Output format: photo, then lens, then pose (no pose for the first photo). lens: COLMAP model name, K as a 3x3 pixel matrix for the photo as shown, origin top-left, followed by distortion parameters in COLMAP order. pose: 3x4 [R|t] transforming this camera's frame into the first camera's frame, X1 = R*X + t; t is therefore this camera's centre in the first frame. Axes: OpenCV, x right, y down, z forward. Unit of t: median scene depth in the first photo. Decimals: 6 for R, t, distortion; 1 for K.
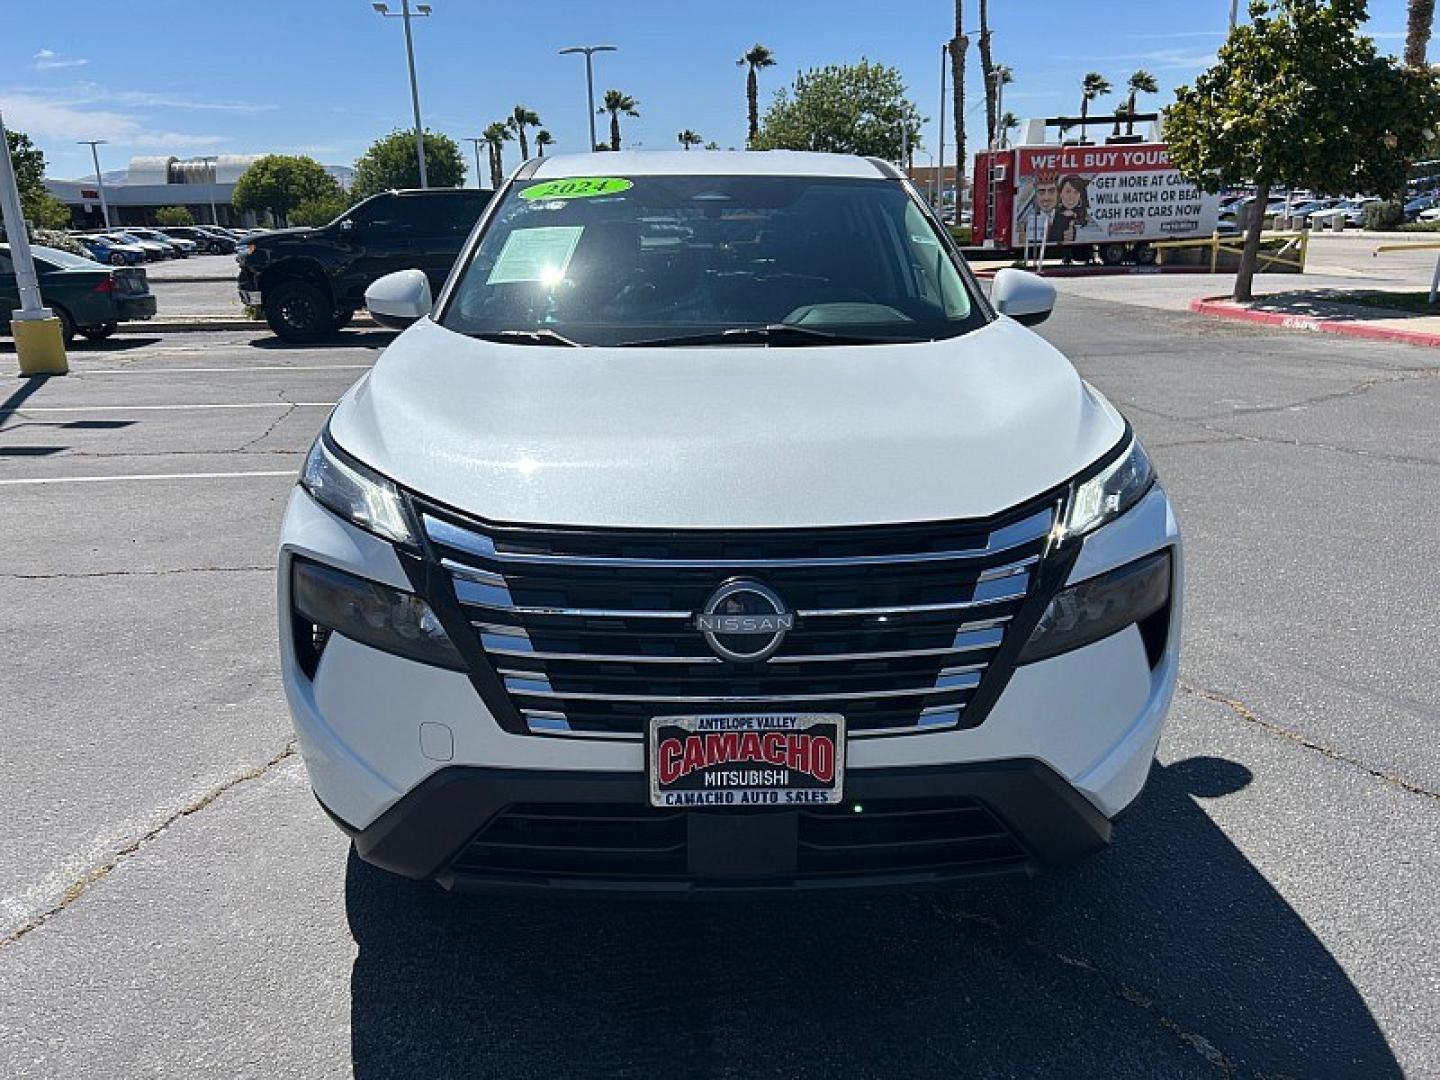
lens RADIAL K [[1142.4, 0, 720.0], [0, 1142.4, 540.0], [0, 0, 1]] dist [0.010907, -0.038305]
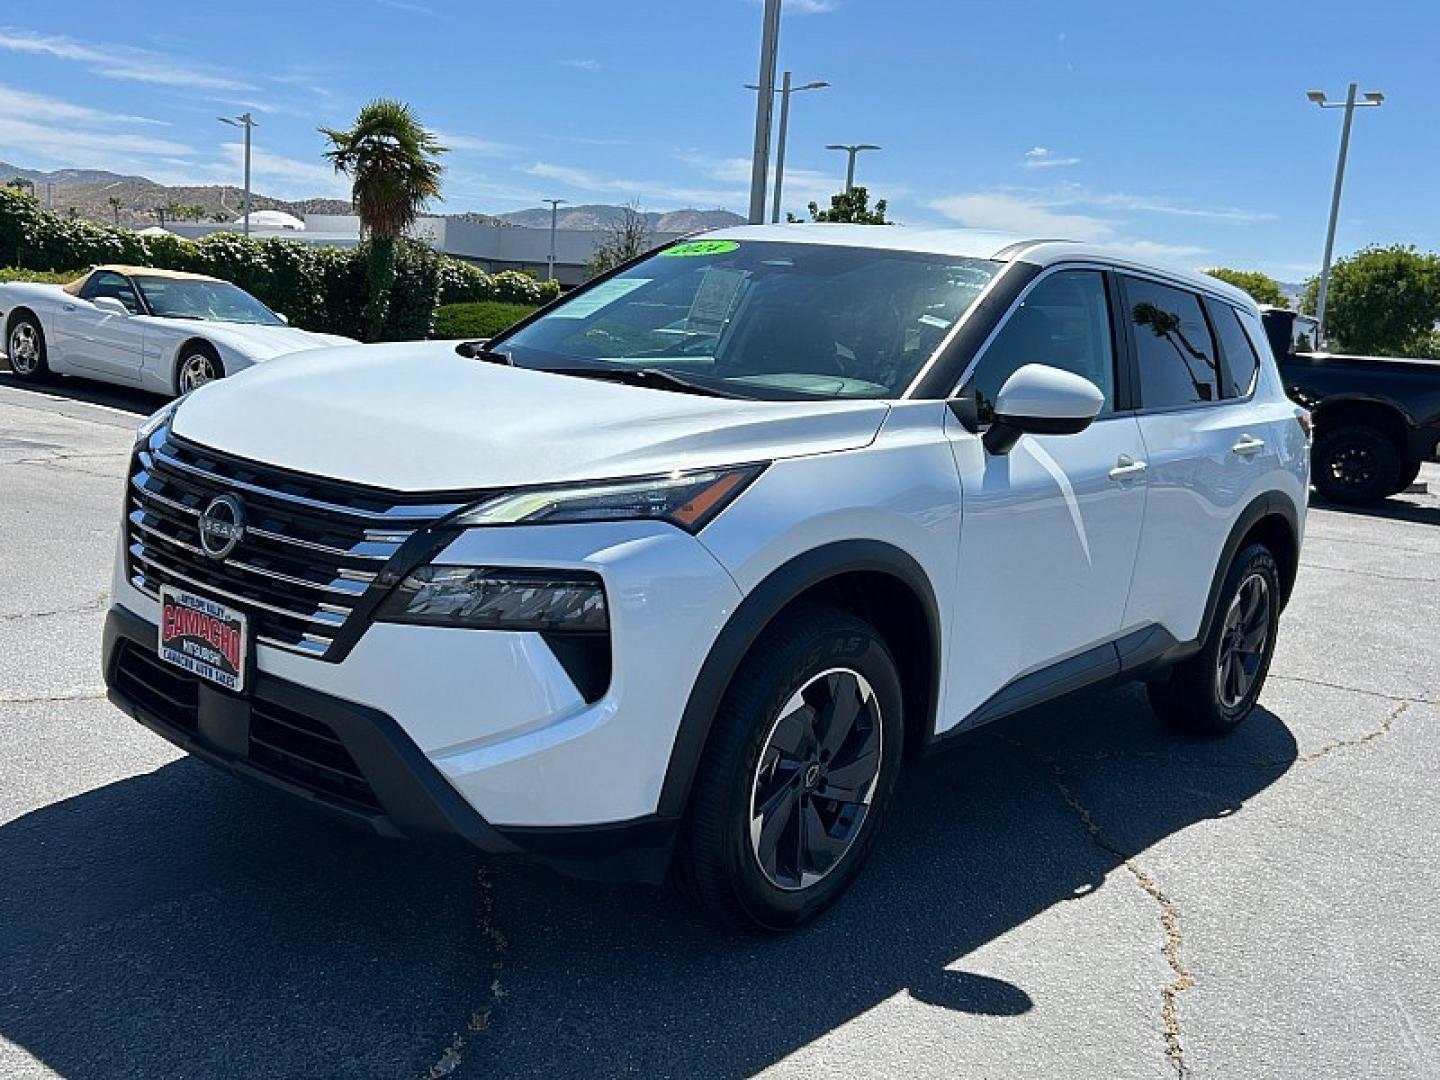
lens RADIAL K [[1437.1, 0, 720.0], [0, 1437.1, 540.0], [0, 0, 1]] dist [0.111628, -0.168882]
pose [[0.736346, 0.180765, -0.652011, 1.443530], [-0.273651, 0.960883, -0.042650, 0.001803], [0.618797, 0.209828, 0.757009, 0.114897]]
